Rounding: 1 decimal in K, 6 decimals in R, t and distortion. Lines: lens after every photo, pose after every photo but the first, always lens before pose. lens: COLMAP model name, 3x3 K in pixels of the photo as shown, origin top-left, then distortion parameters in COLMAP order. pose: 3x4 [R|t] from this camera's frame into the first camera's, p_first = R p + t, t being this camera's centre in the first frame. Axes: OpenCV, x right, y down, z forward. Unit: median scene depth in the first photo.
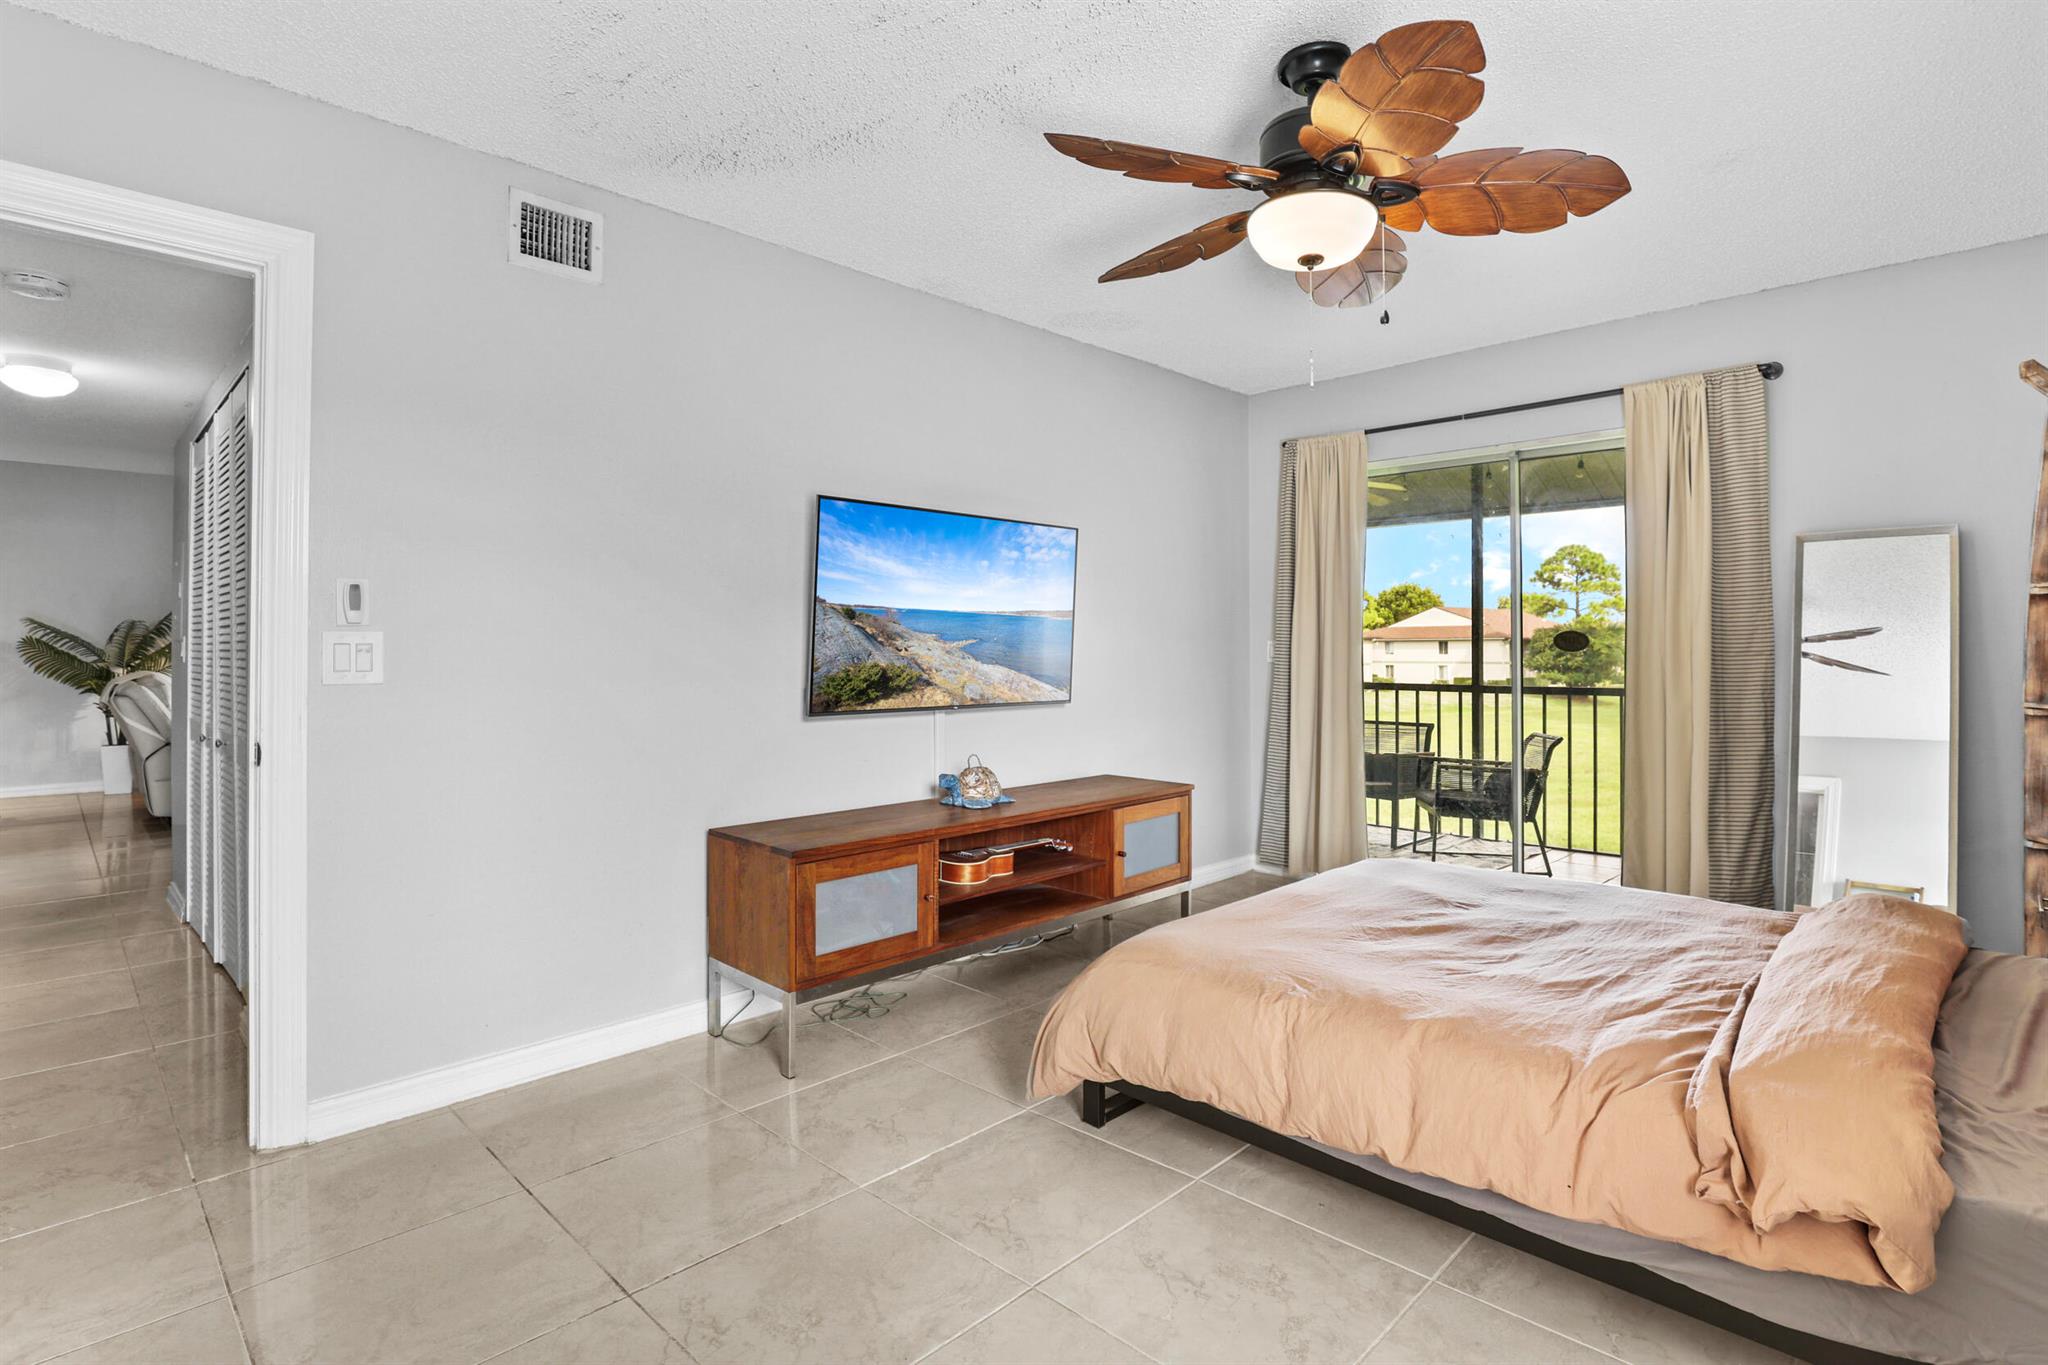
lens RADIAL K [[990.1, 0, 1021.2], [0, 990.1, 646.4], [0, 0, 1]] dist [-0.028137, -0.000190]
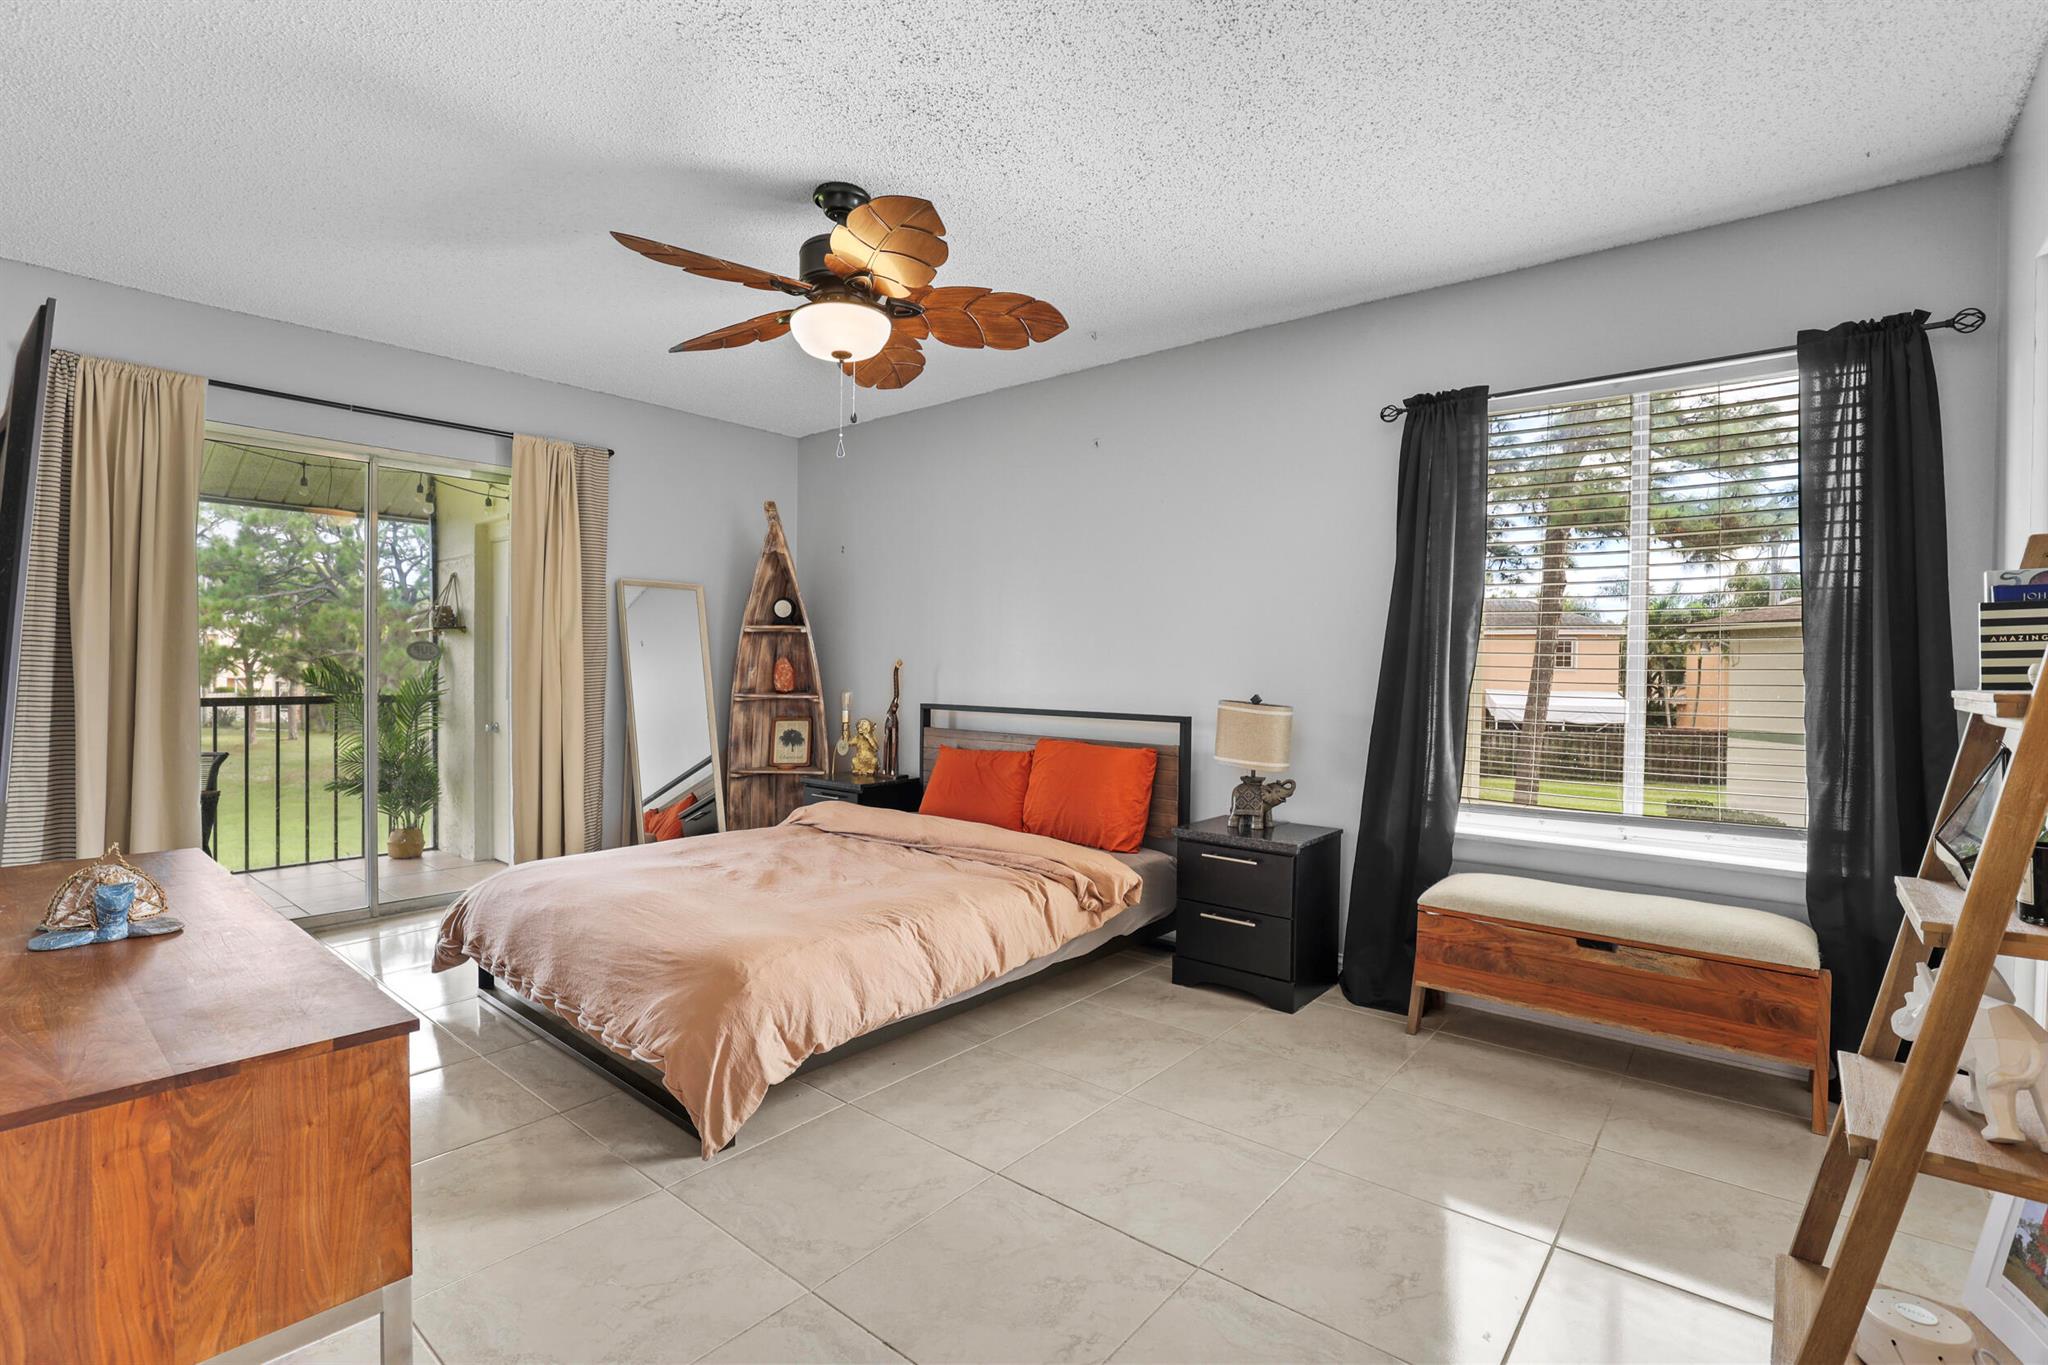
lens RADIAL K [[940.8, 0, 1017.1], [0, 940.8, 682.0], [0, 0, 1]] dist [-0.029209, 0.002084]
pose [[-0.072005, -0.014988, 0.997292, -1.066541], [-0.016785, 0.999764, 0.013813, 0.006880], [-0.997263, -0.015744, -0.072239, 0.970252]]
